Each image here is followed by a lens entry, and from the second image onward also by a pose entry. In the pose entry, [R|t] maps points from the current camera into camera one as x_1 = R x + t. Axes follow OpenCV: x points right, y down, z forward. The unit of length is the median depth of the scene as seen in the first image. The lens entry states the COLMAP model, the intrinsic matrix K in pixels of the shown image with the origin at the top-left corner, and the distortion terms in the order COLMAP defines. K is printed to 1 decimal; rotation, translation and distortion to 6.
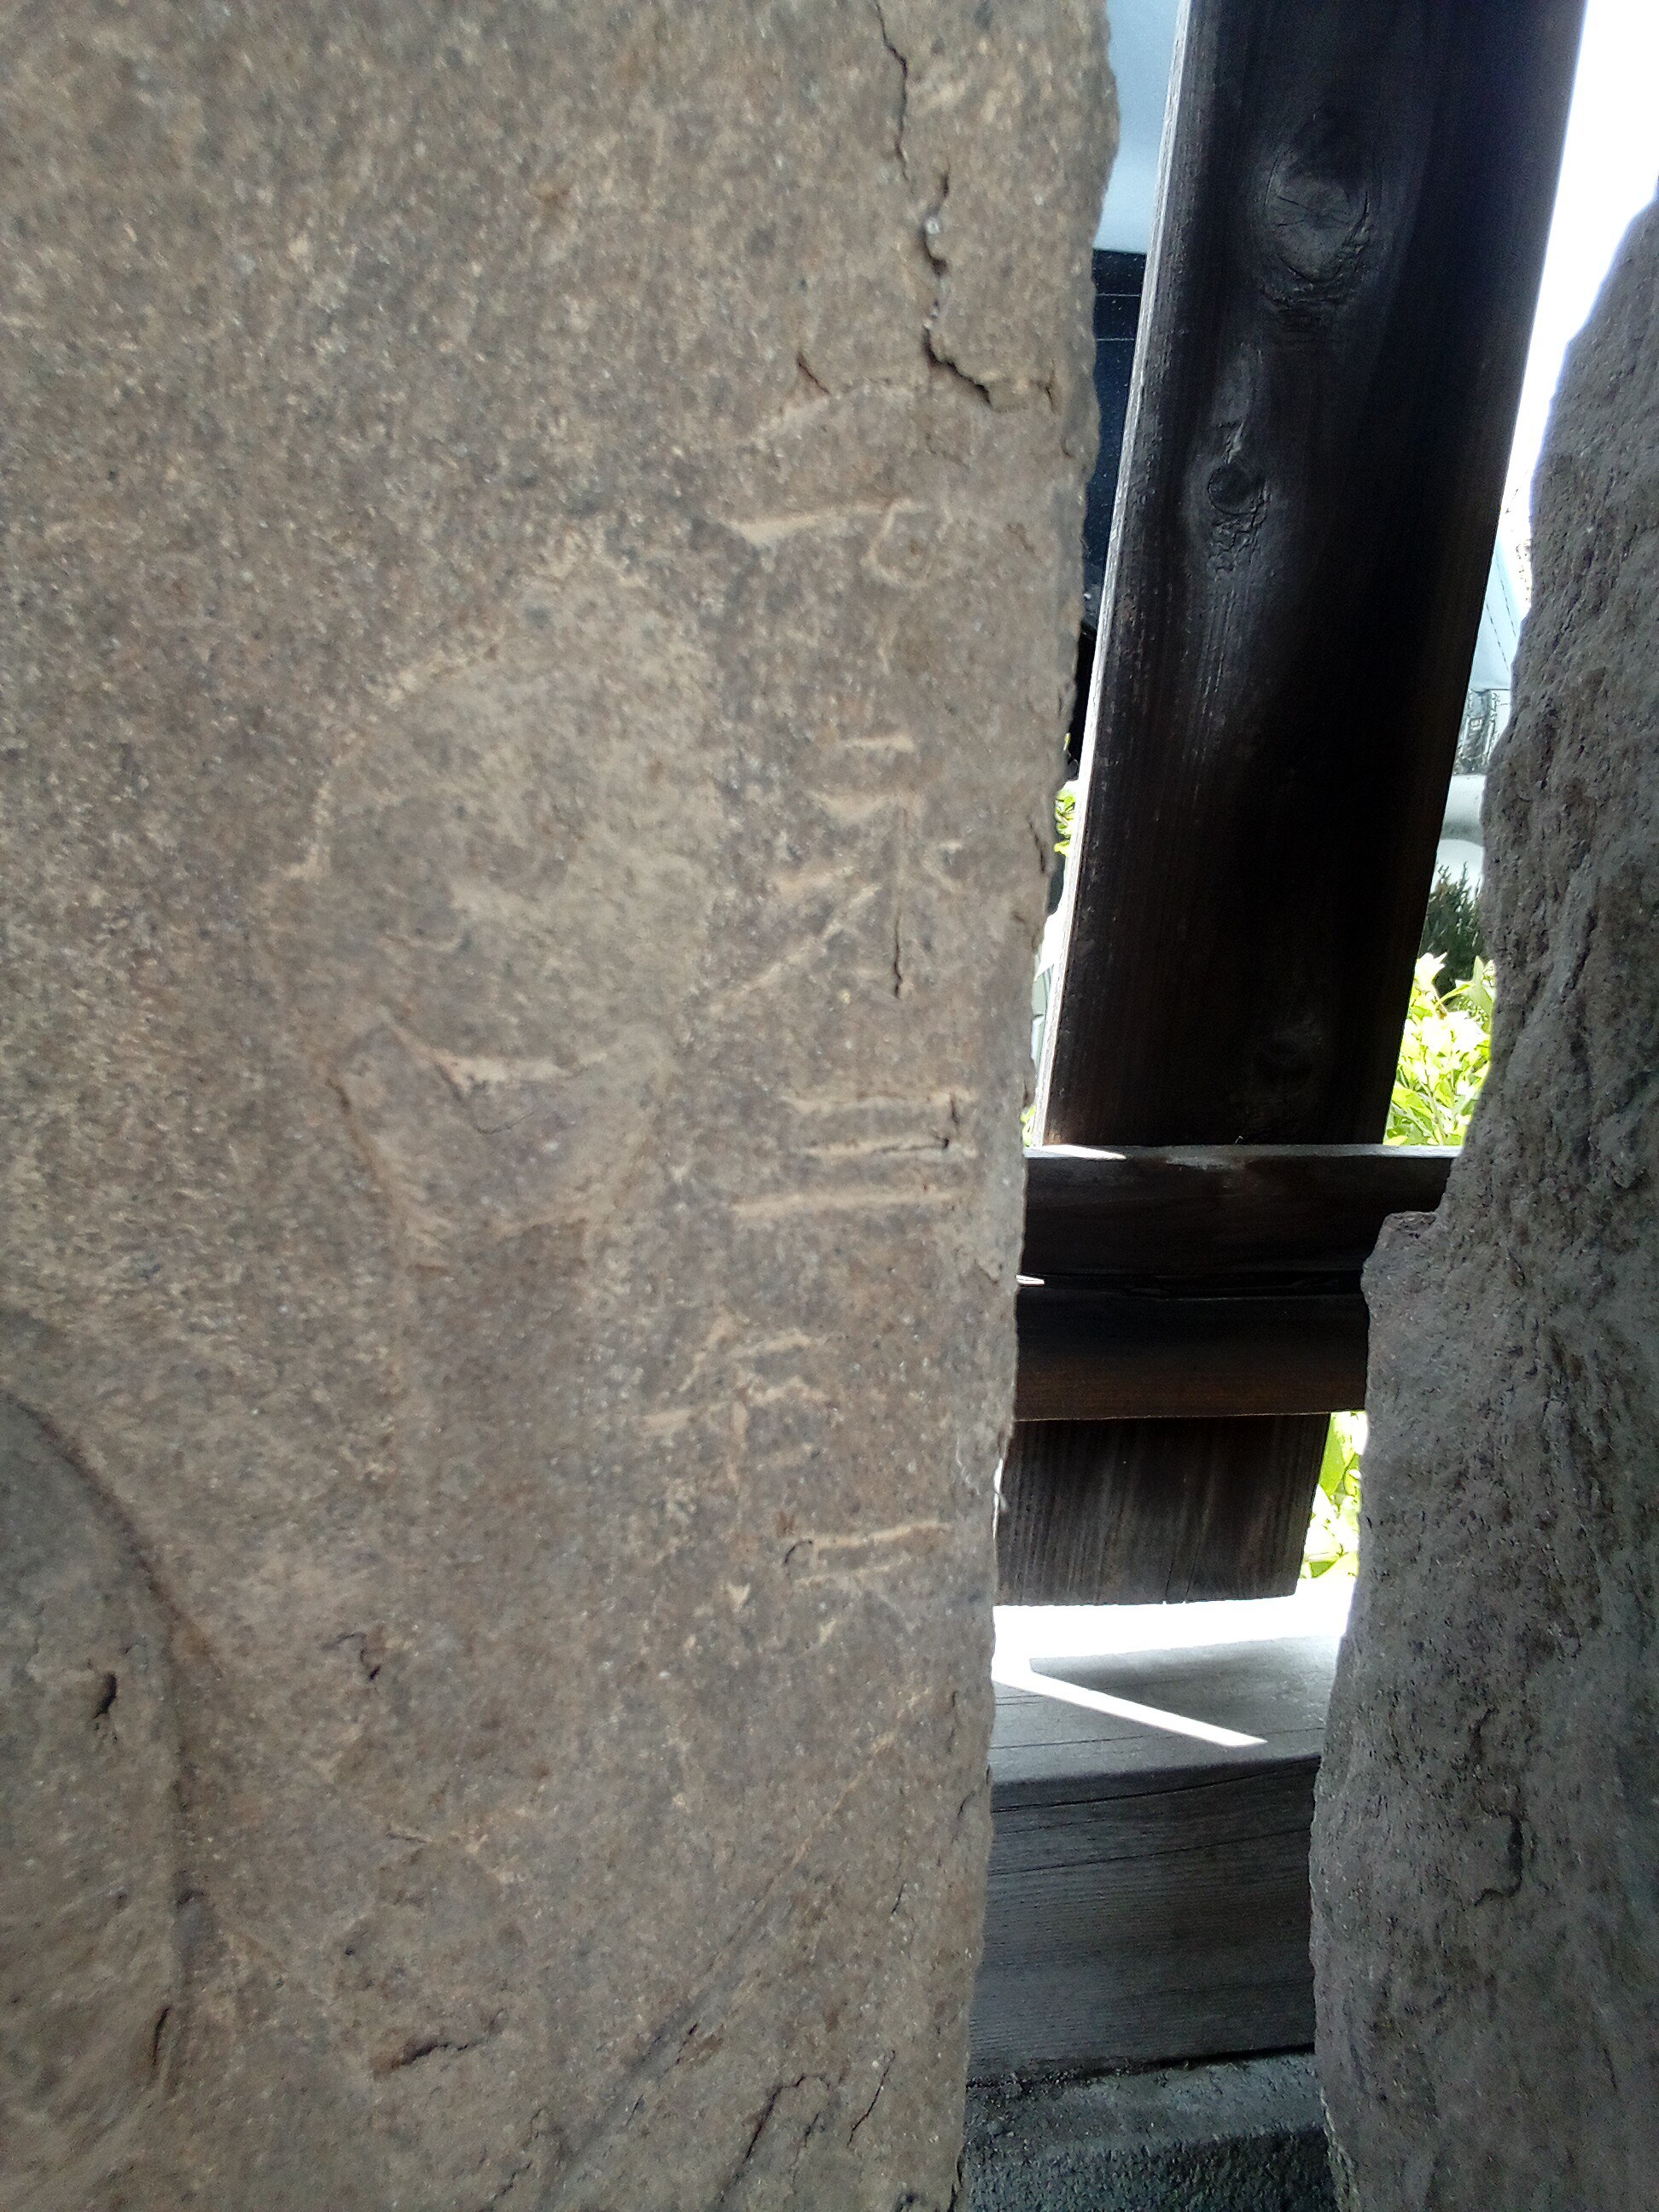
lens RADIAL K [[1831.7, 0, 829.5], [0, 1831.7, 1106.0], [0, 0, 1]] dist [0.091248, -0.158864]
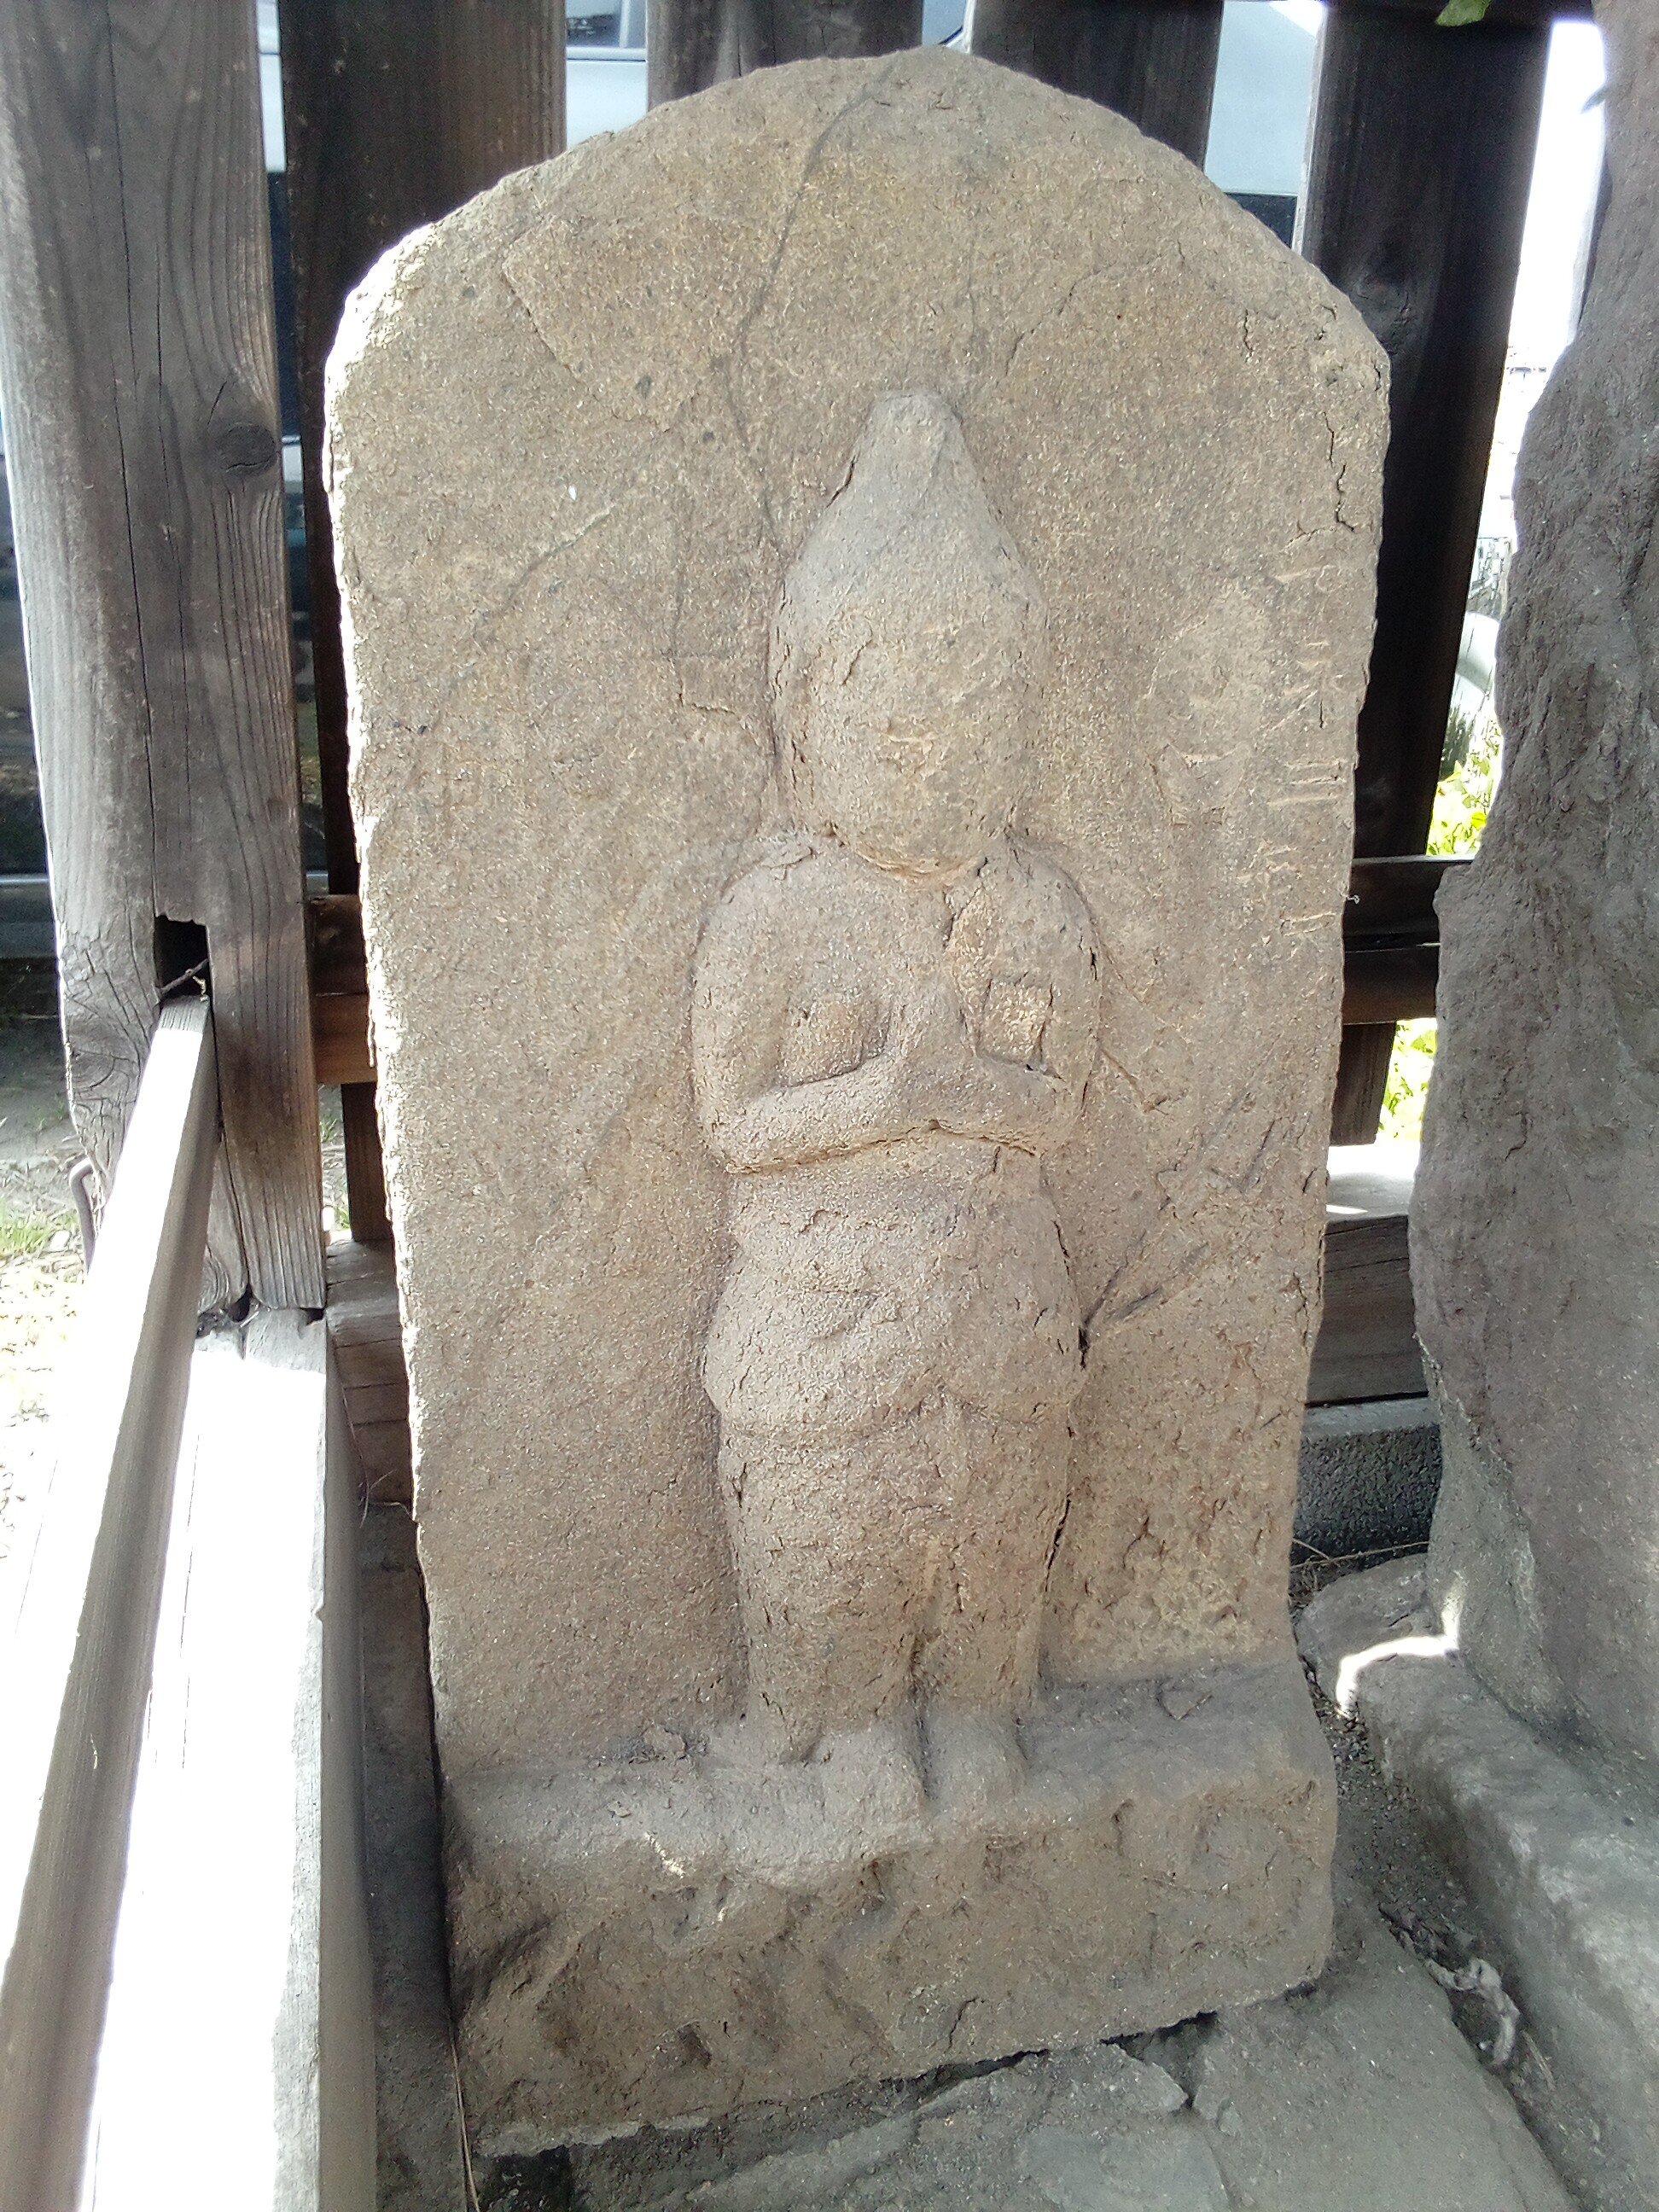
lens RADIAL K [[1831.7, 0, 829.5], [0, 1831.7, 1106.0], [0, 0, 1]] dist [0.091248, -0.158864]
pose [[0.998272, -0.056587, 0.015851, -0.870685], [0.055267, 0.995725, 0.074005, 0.294818], [-0.019971, -0.073001, 0.997132, -2.096712]]
